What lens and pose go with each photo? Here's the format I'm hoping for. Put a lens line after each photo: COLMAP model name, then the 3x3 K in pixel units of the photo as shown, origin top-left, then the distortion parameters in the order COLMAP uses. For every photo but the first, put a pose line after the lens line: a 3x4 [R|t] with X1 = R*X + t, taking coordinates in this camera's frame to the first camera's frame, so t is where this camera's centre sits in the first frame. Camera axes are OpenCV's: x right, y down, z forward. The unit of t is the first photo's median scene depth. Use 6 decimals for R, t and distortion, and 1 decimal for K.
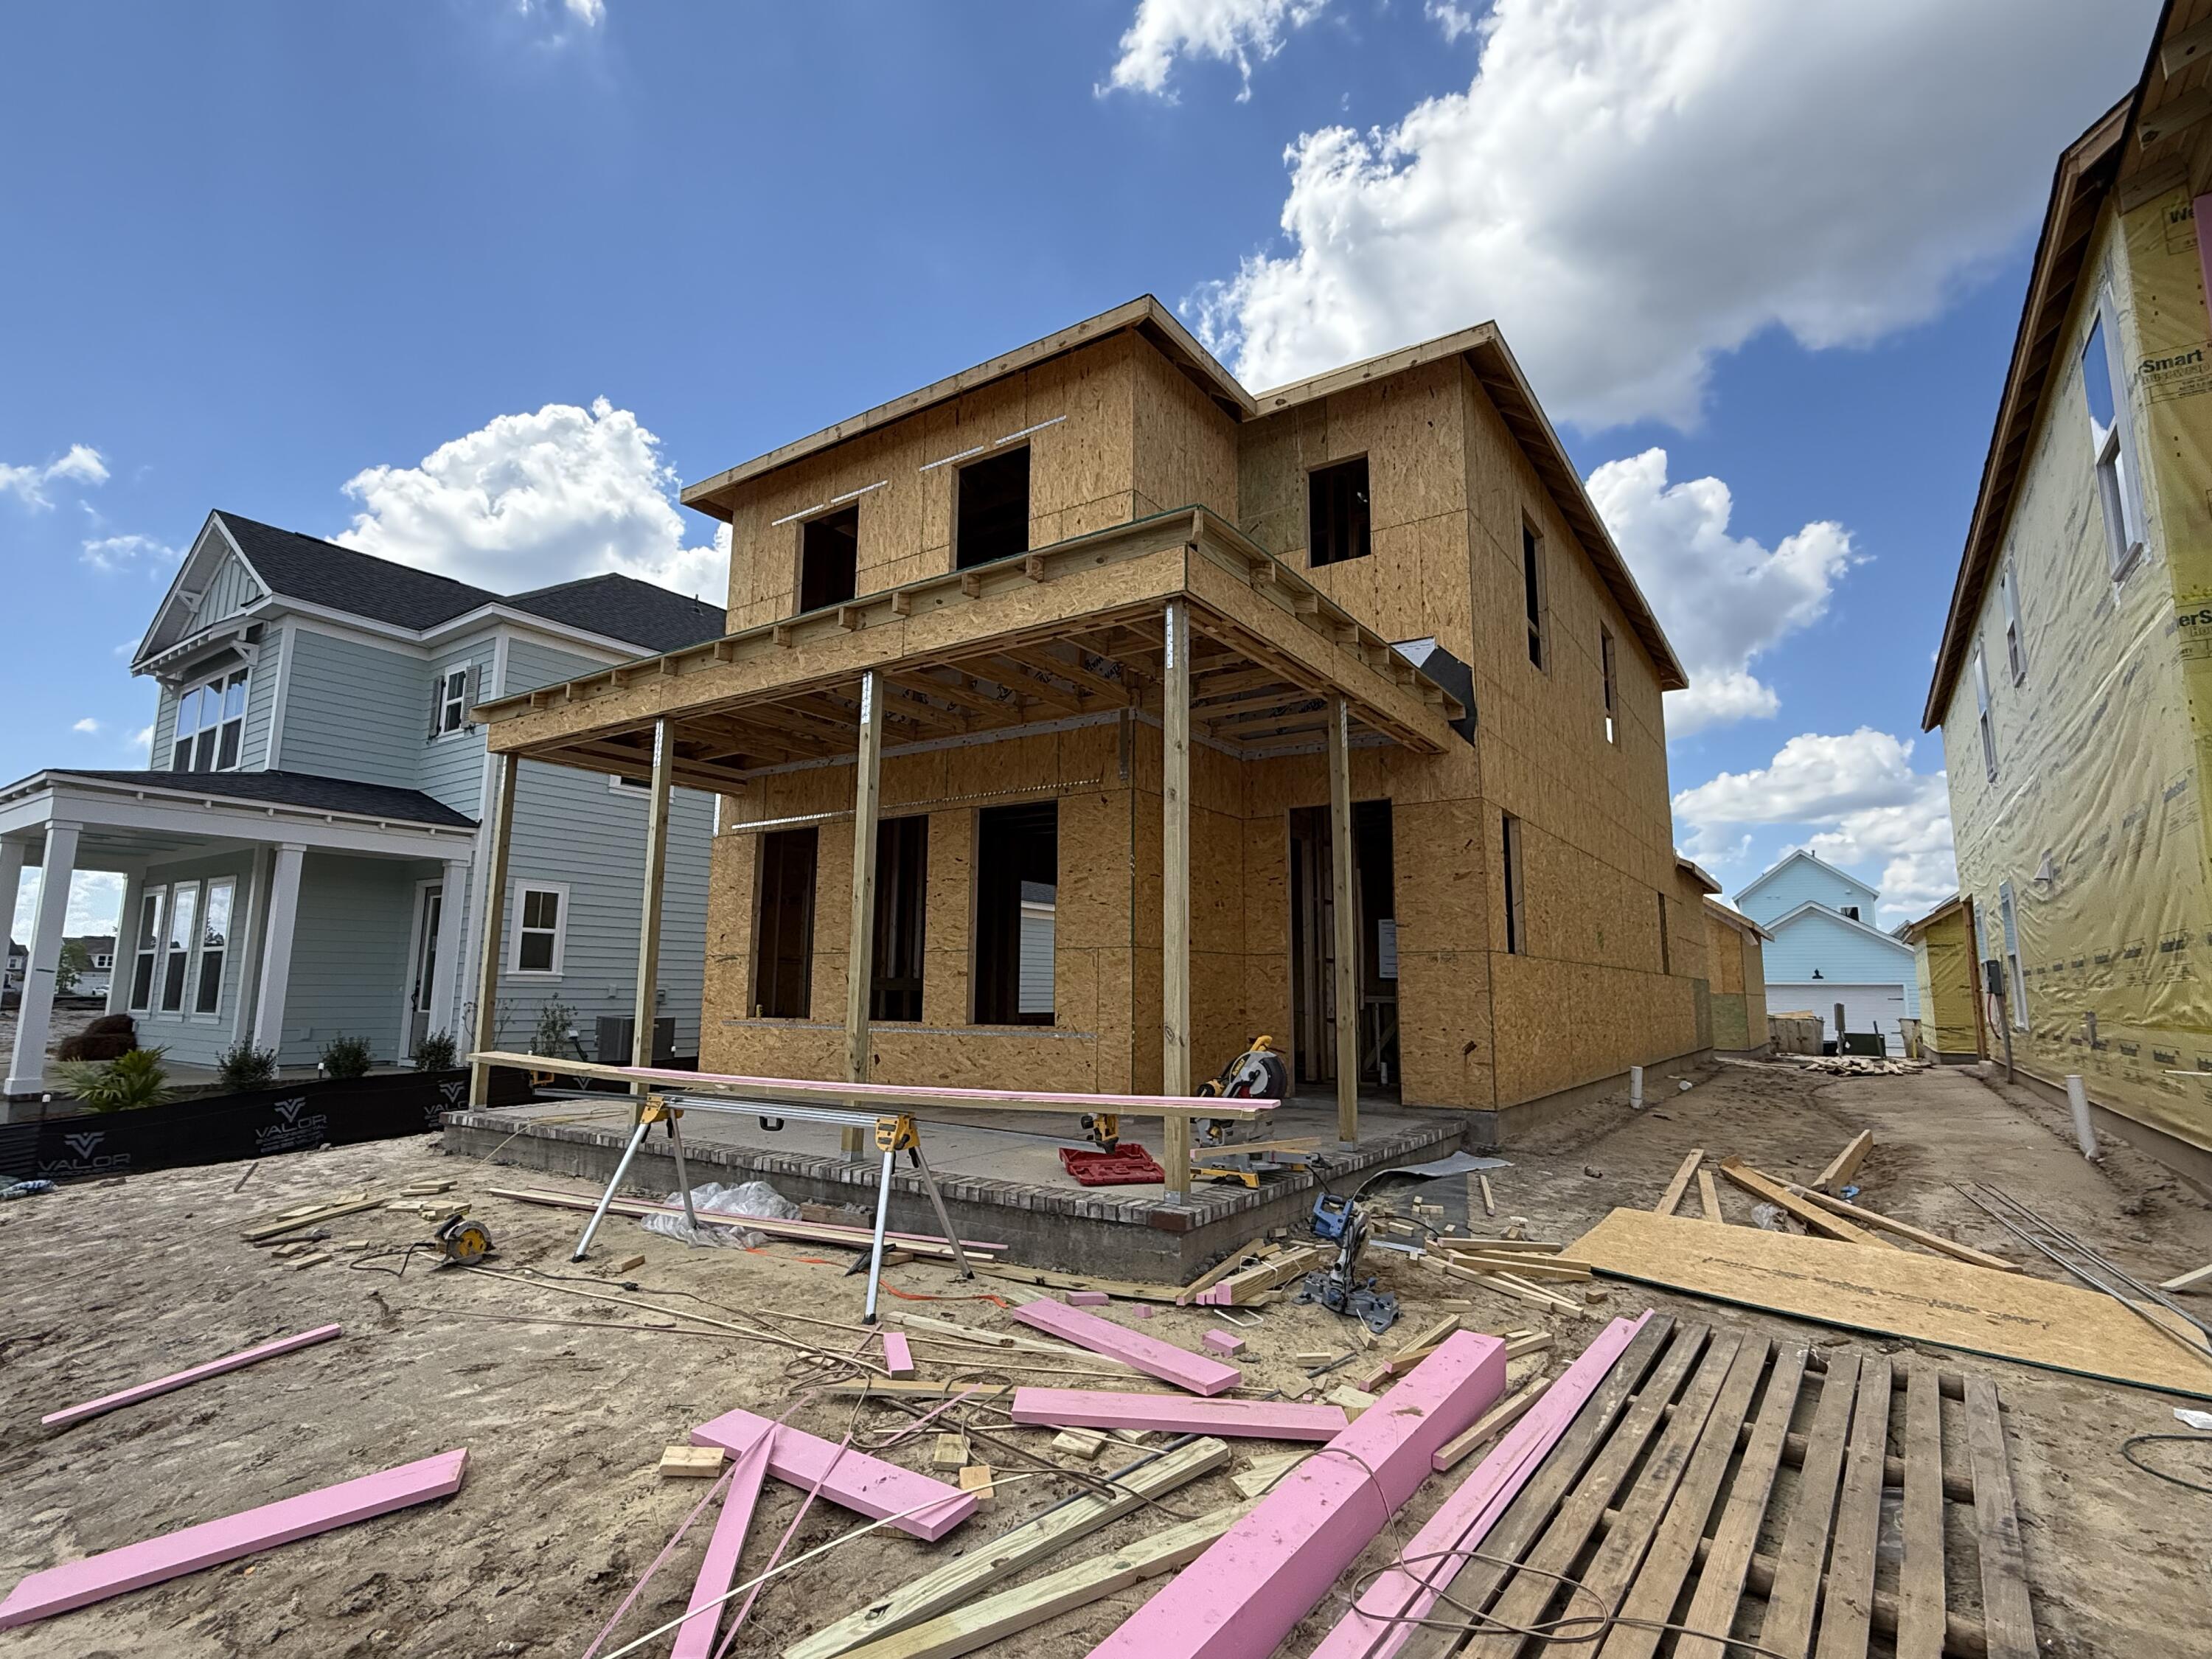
lens RADIAL K [[1097.4, 0, 1111.5], [0, 1097.4, 829.9], [0, 0, 1]] dist [-0.026378, 0.000617]
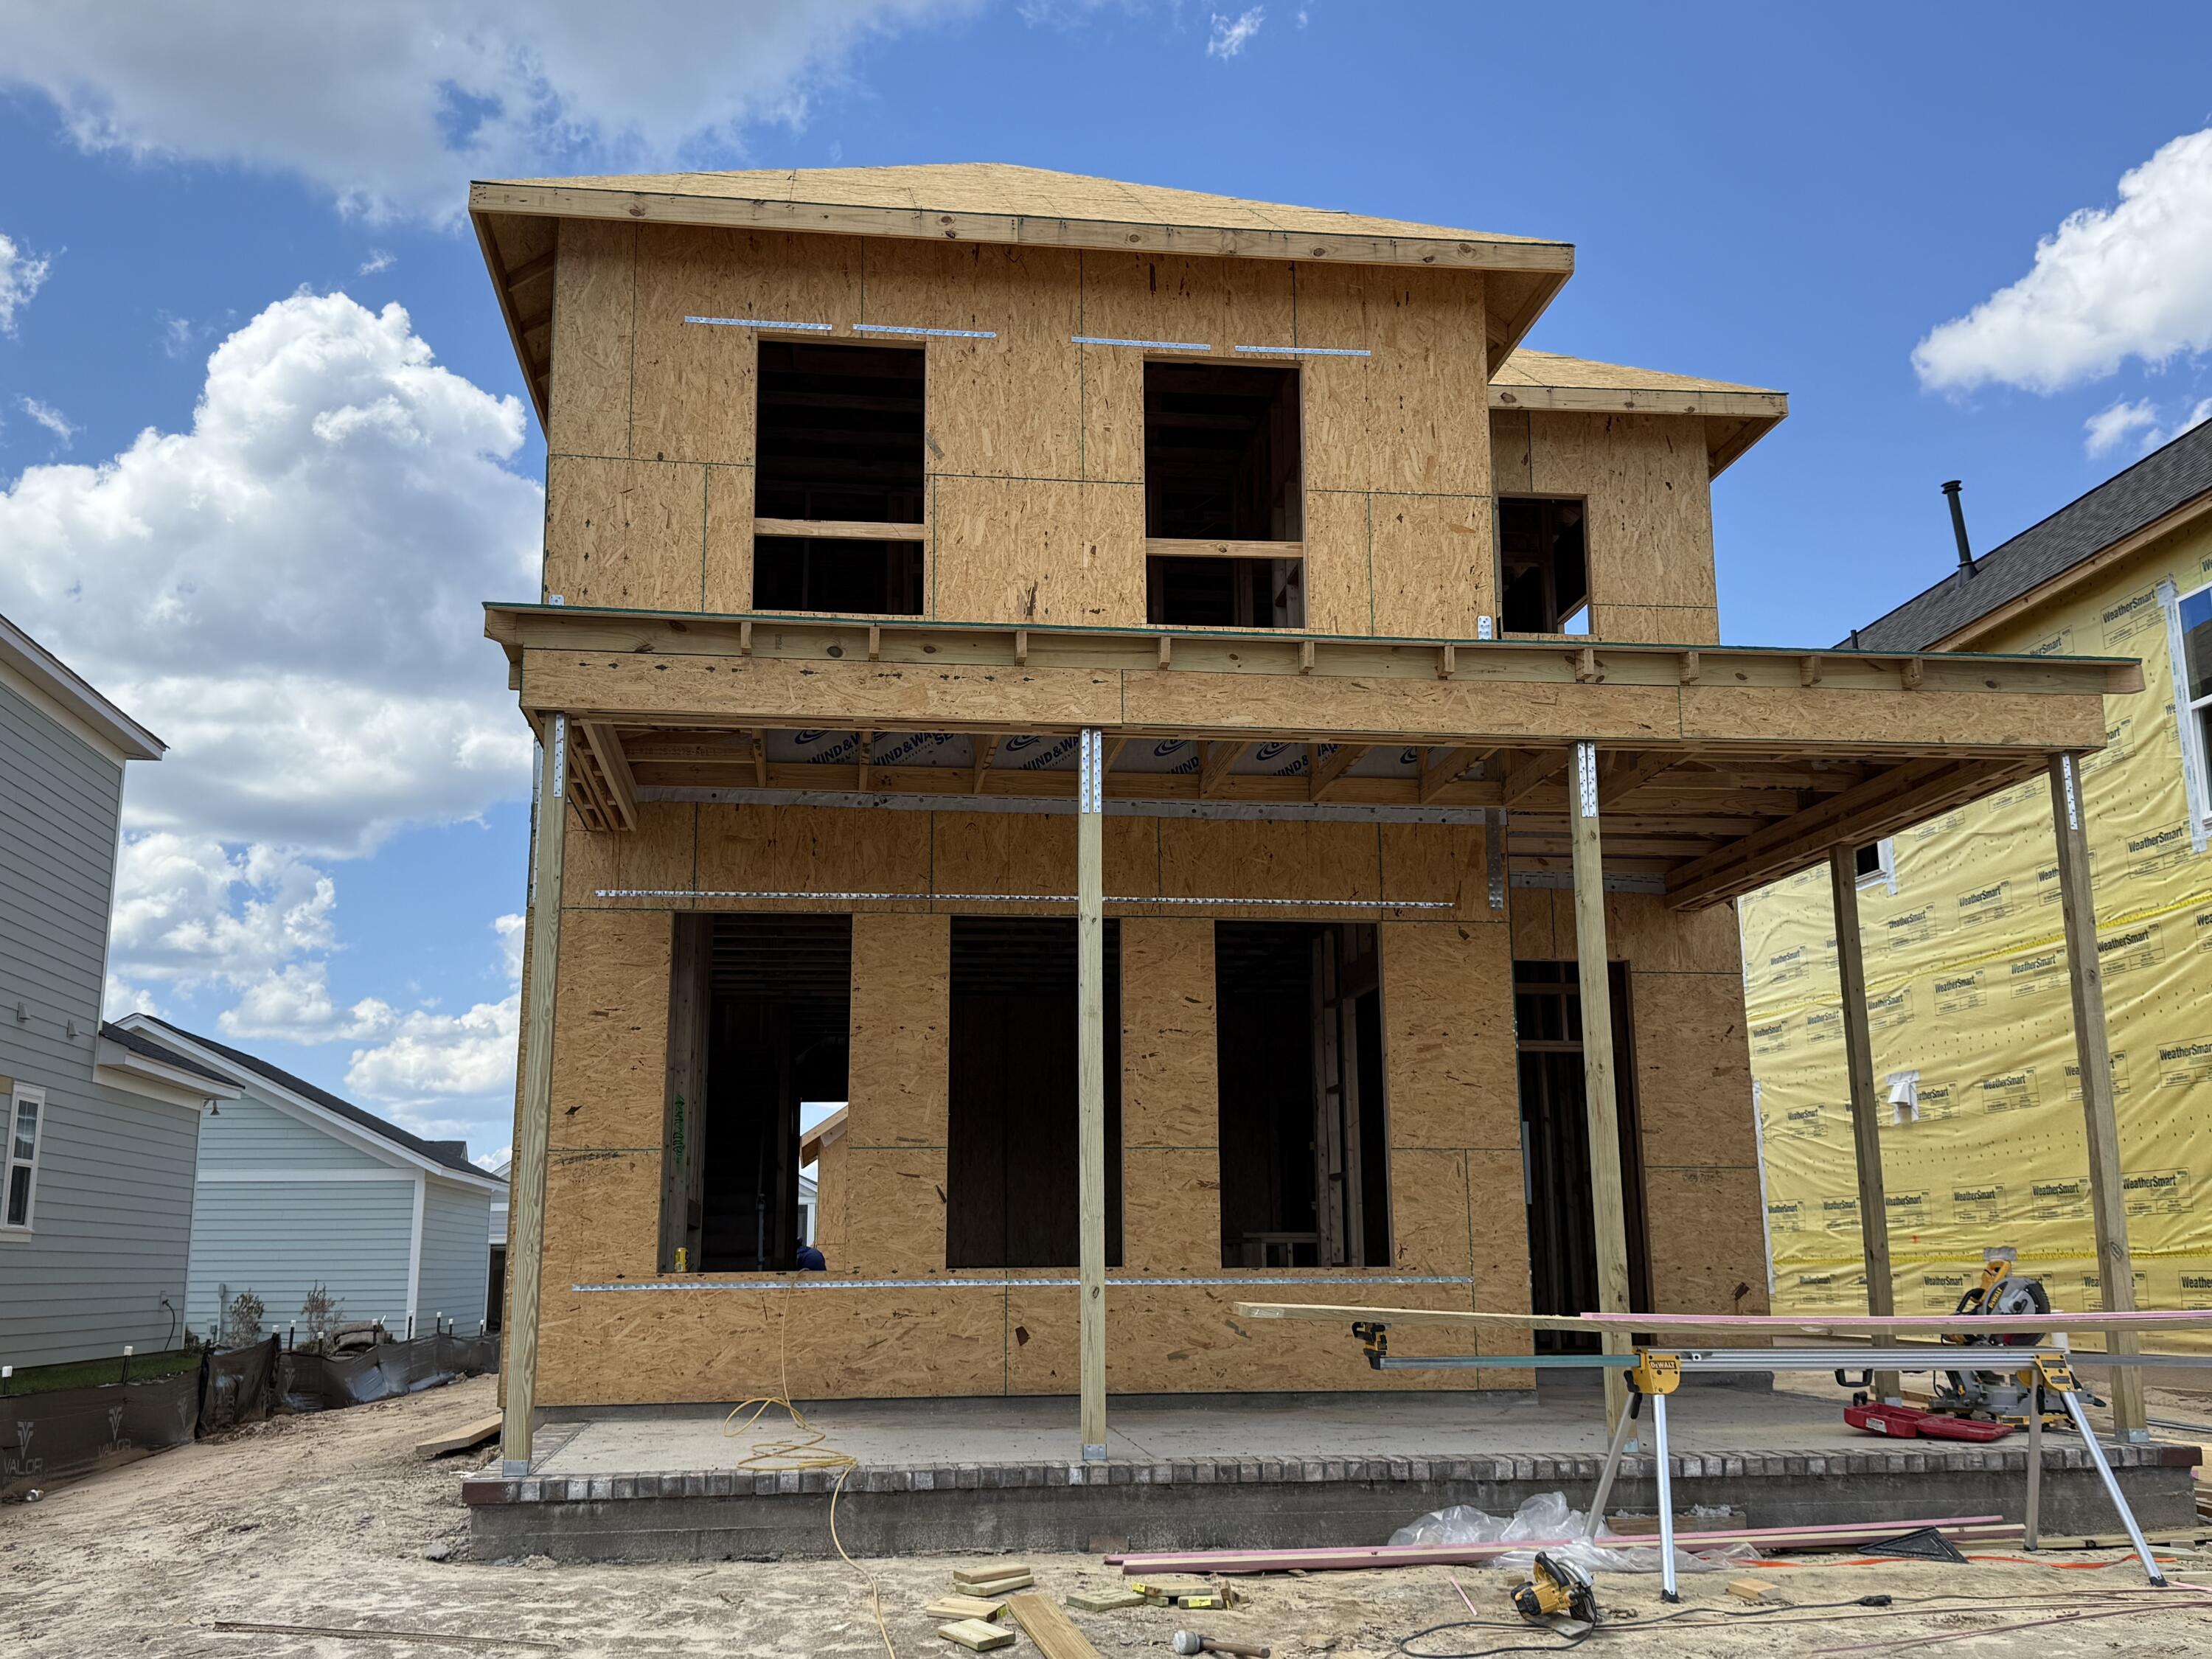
lens RADIAL K [[2086.5, 0, 1104.1], [0, 2086.5, 828.6], [0, 0, 1]] dist [0.040069, 0.000000]
pose [[0.744532, 0.126138, 0.655562, -0.981380], [-0.086648, 0.991940, -0.092453, 0.045076], [-0.661939, 0.012031, 0.749461, 0.152566]]
